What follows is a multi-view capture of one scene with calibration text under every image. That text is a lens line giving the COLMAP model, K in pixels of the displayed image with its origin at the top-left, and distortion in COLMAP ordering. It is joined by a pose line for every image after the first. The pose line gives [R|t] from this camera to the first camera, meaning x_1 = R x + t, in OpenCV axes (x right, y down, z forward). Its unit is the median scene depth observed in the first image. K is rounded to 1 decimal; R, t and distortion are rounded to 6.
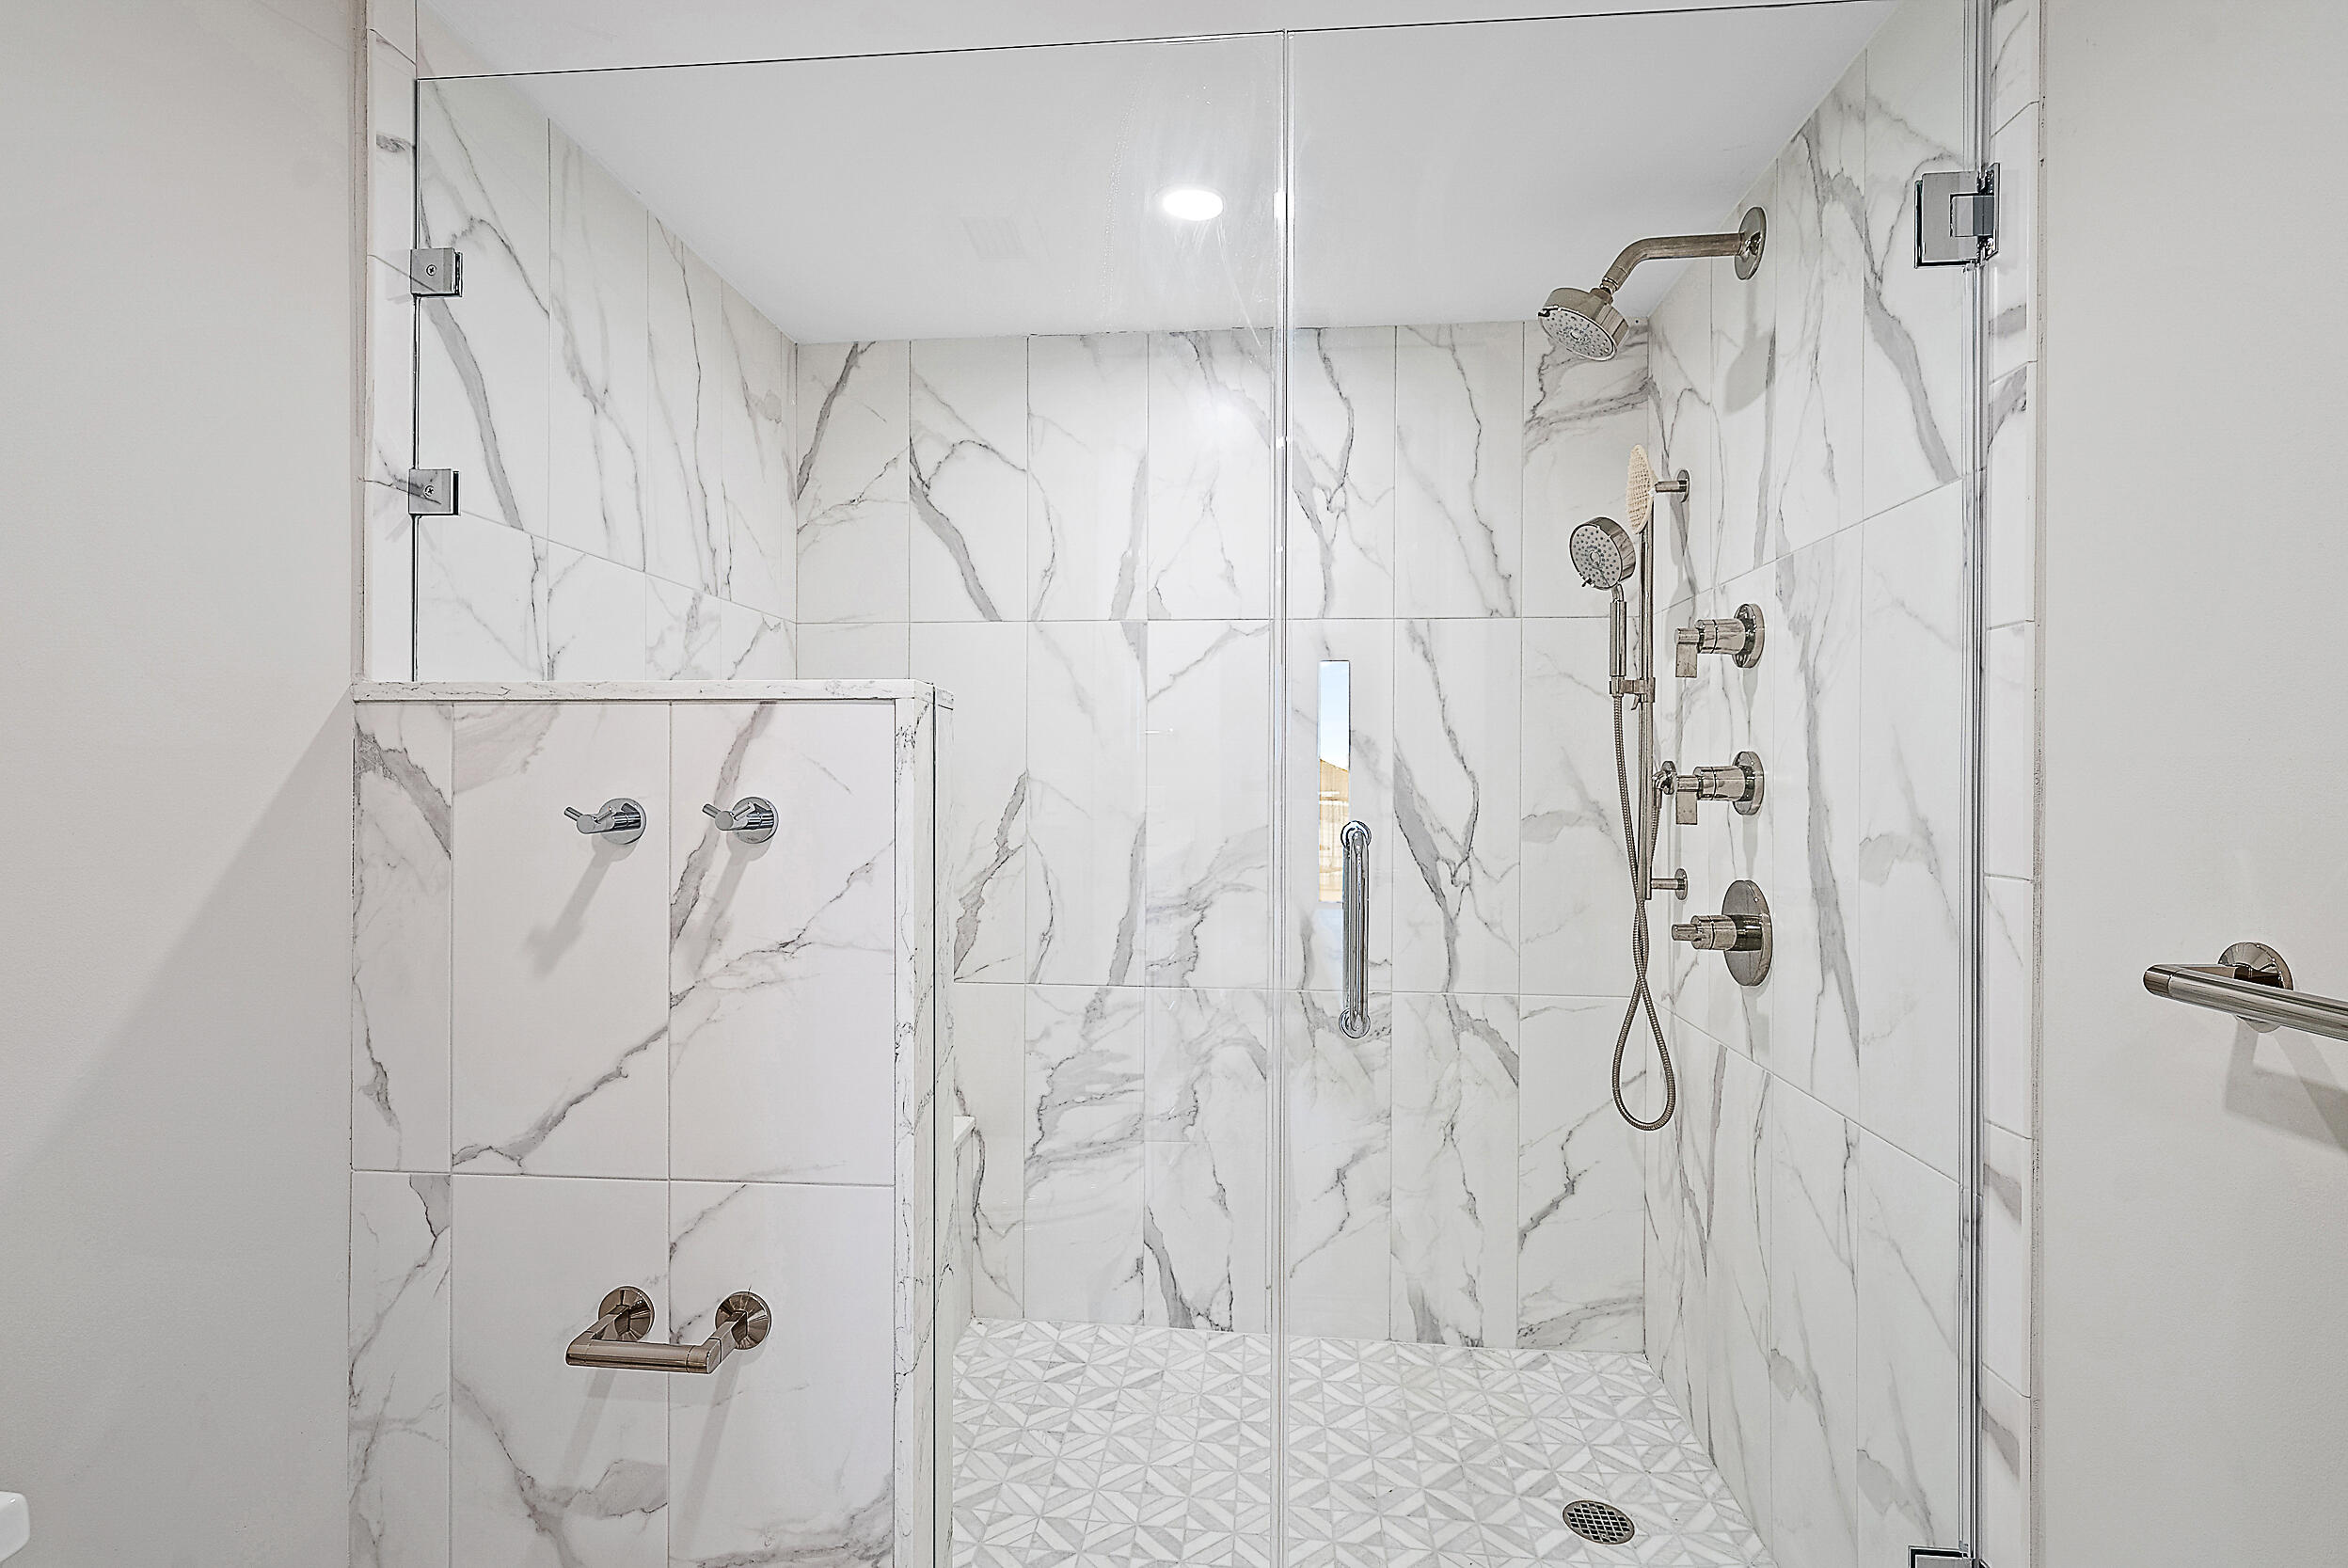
lens RADIAL K [[1173.6, 0, 1173.4], [0, 1173.6, 784.1], [0, 0, 1]] dist [0.015092, 0.000625]
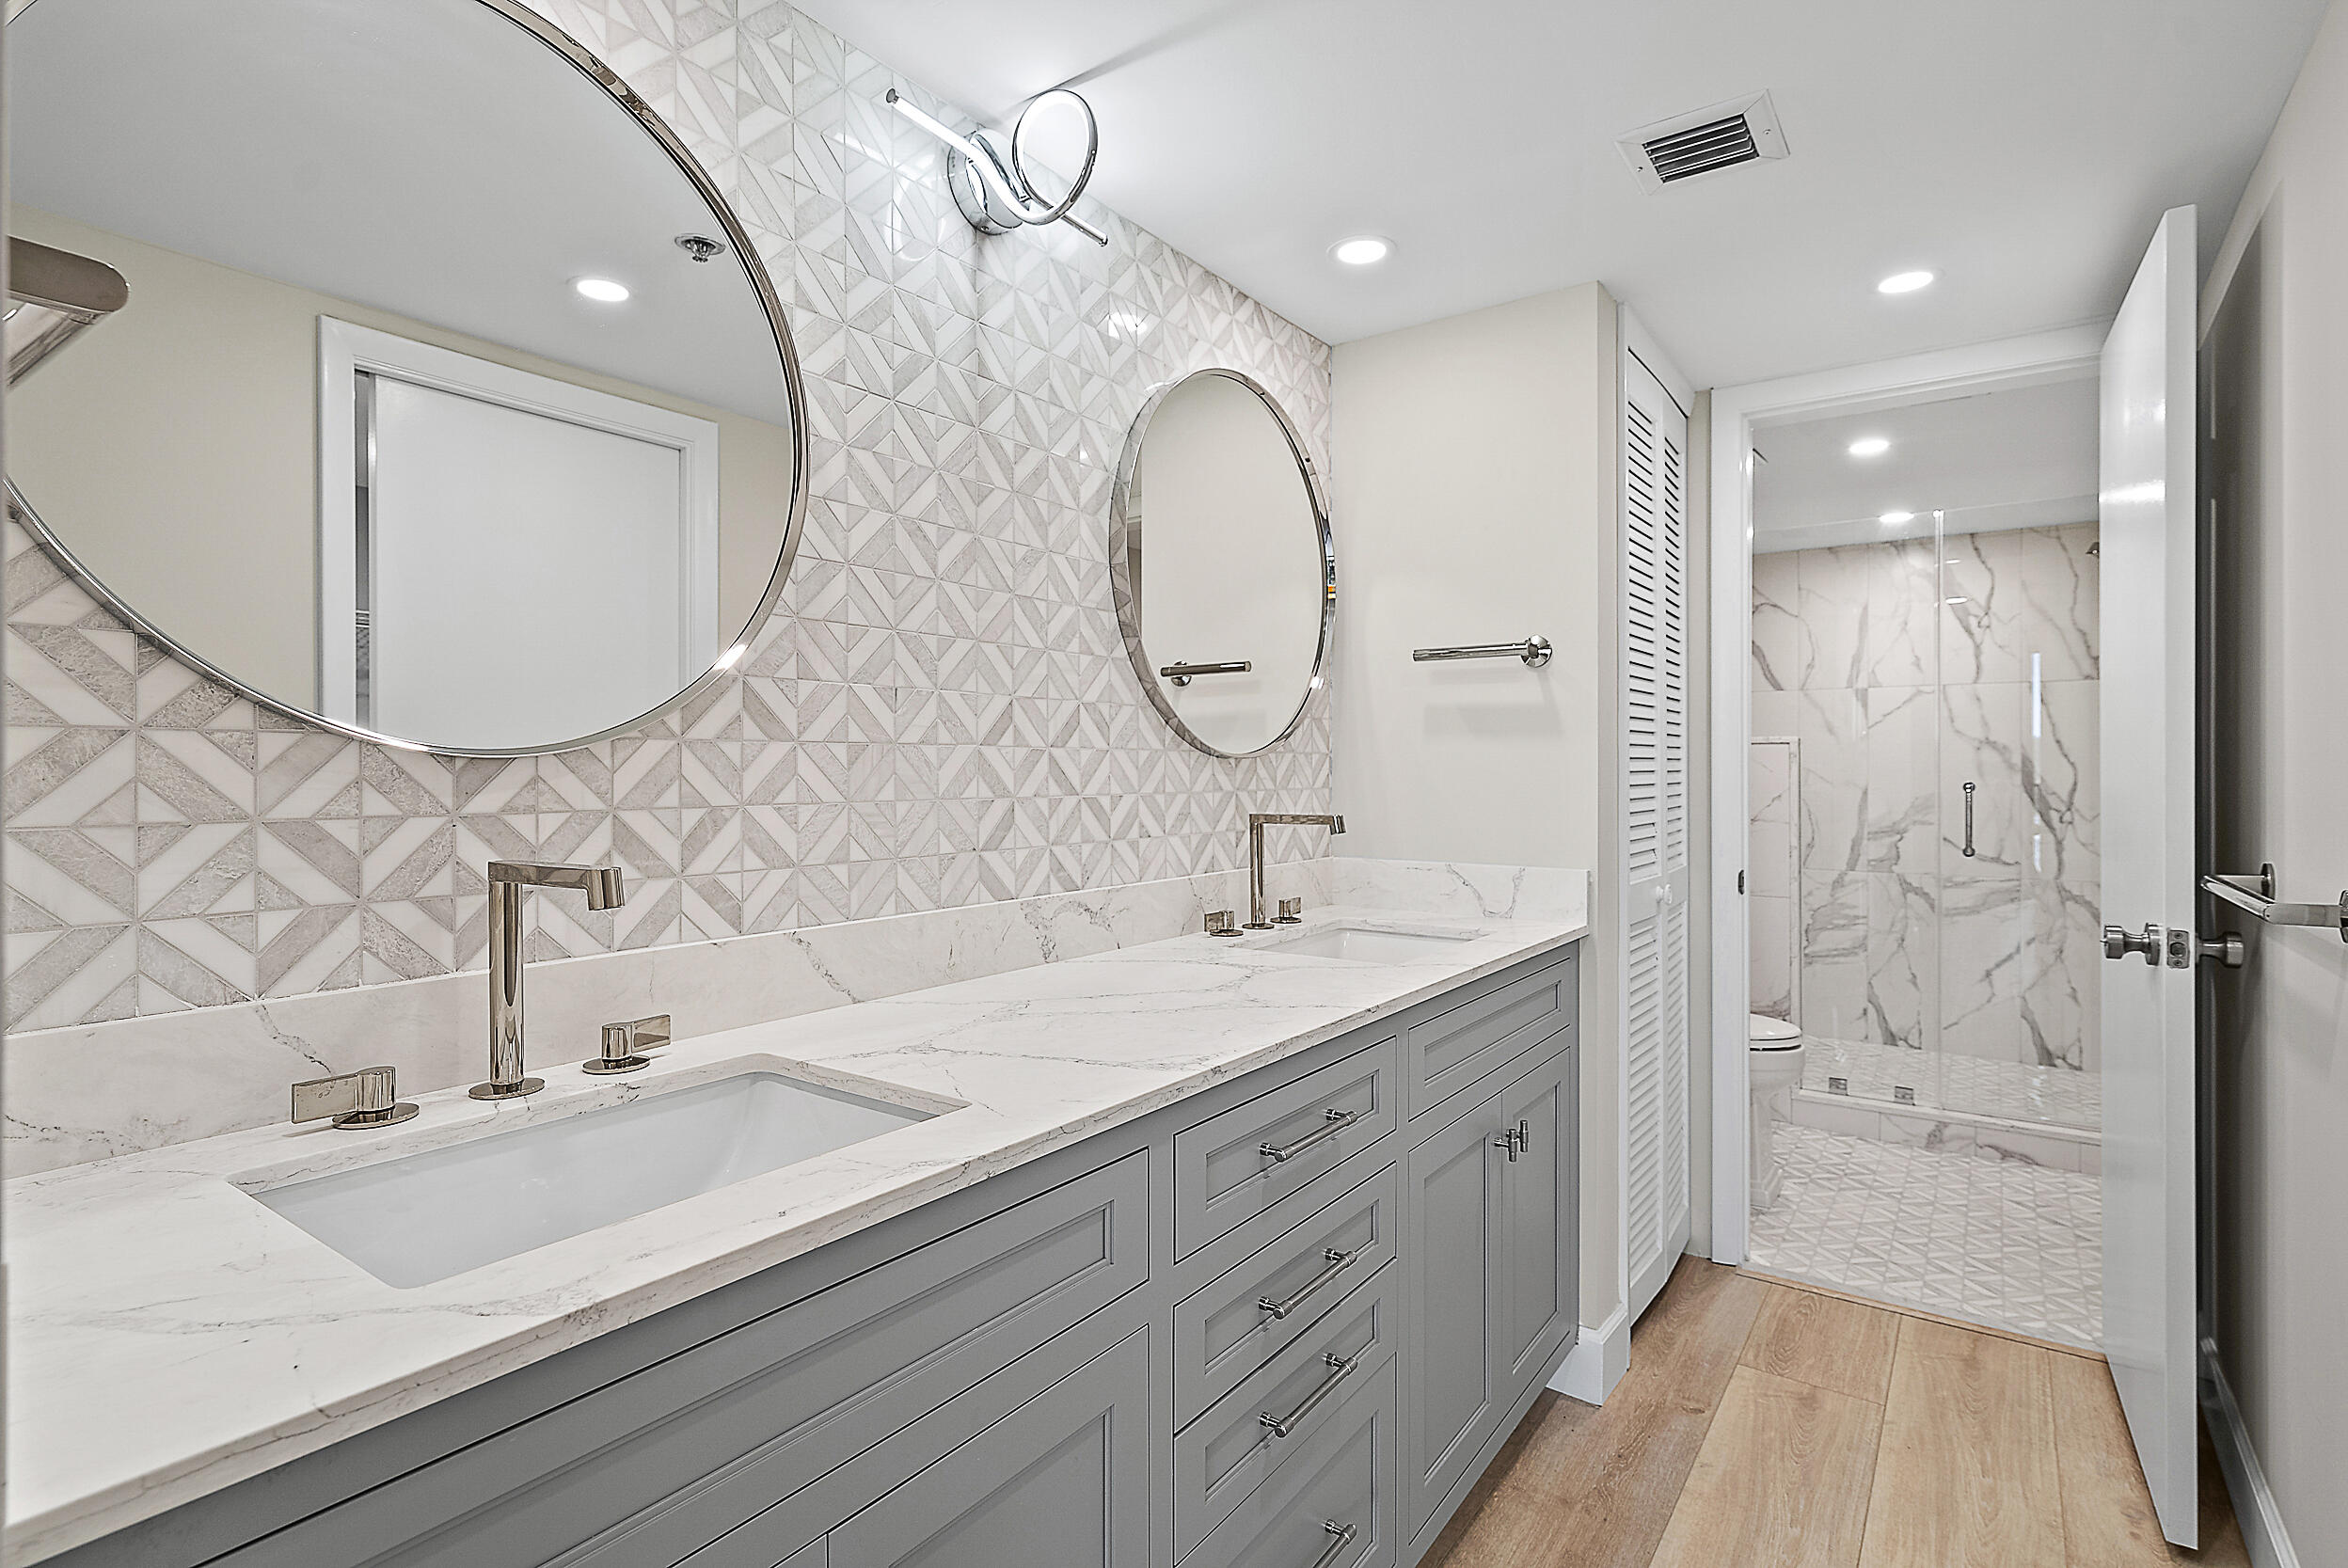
lens RADIAL K [[1173.6, 0, 1175.8], [0, 1173.6, 772.8], [0, 0, 1]] dist [0.015092, 0.000625]
pose [[0.869396, -0.003743, -0.494103, -0.054969], [0.002993, 0.999993, -0.002309, 0.005845], [0.494108, 0.000528, 0.869401, -1.320589]]
